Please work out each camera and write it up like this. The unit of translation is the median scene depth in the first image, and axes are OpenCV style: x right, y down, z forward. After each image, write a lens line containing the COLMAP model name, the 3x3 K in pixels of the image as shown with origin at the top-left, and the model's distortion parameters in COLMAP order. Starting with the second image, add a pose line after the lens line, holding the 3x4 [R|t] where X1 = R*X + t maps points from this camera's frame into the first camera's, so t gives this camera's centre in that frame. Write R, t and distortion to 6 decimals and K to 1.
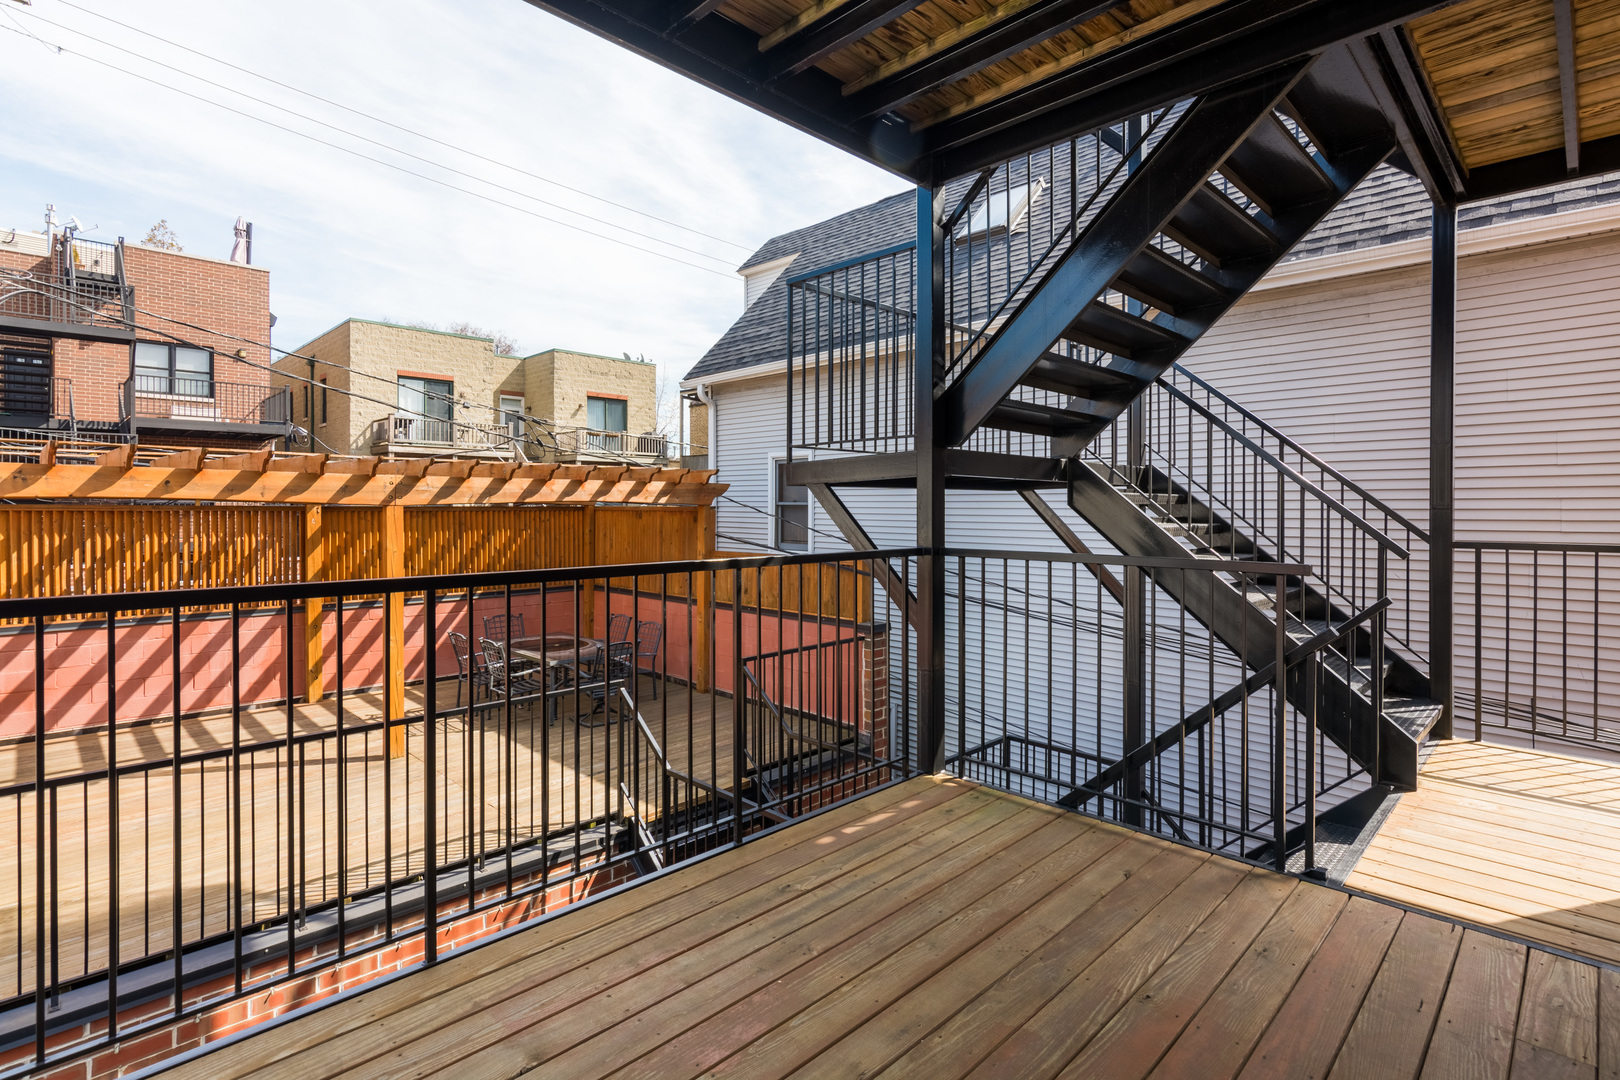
lens RADIAL K [[786.3, 0, 827.1], [0, 786.3, 509.5], [0, 0, 1]] dist [-0.000458, 0.001347]
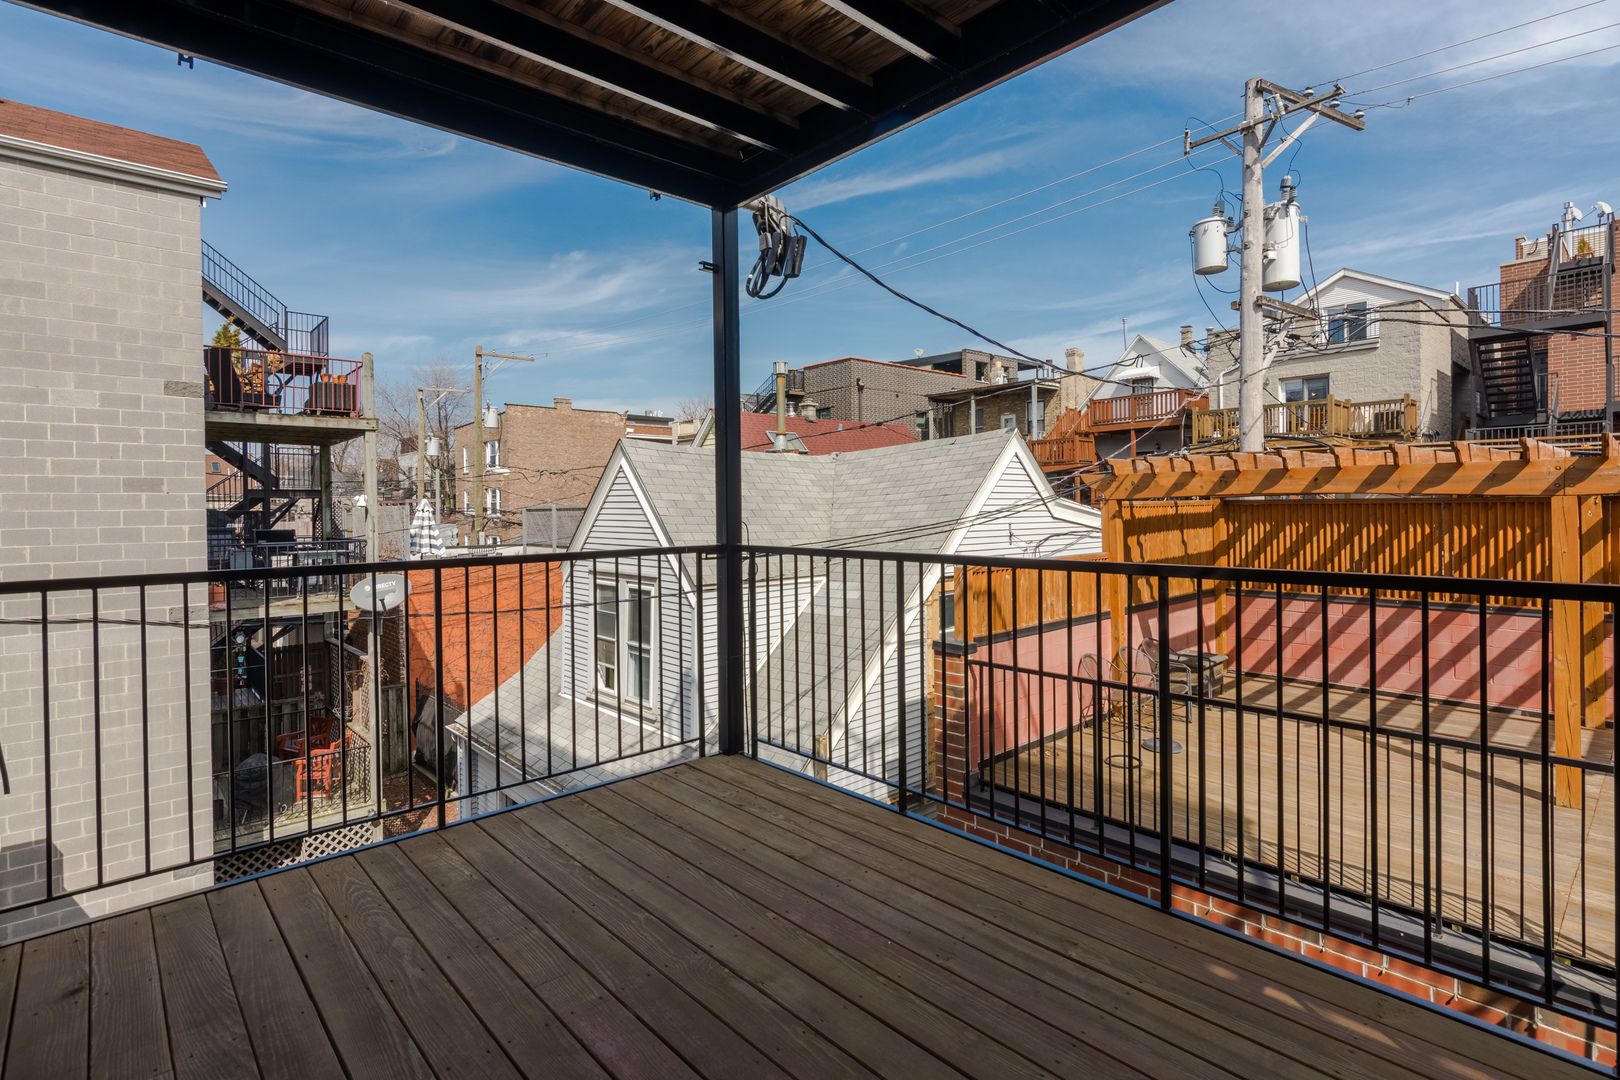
lens RADIAL K [[786.3, 0, 827.1], [0, 786.3, 509.5], [0, 0, 1]] dist [-0.000458, 0.001347]
pose [[-0.041450, 0.001770, -0.999139, 0.271747], [0.011158, 0.999937, 0.001309, 0.000121], [0.999078, -0.011094, -0.041468, 0.255584]]
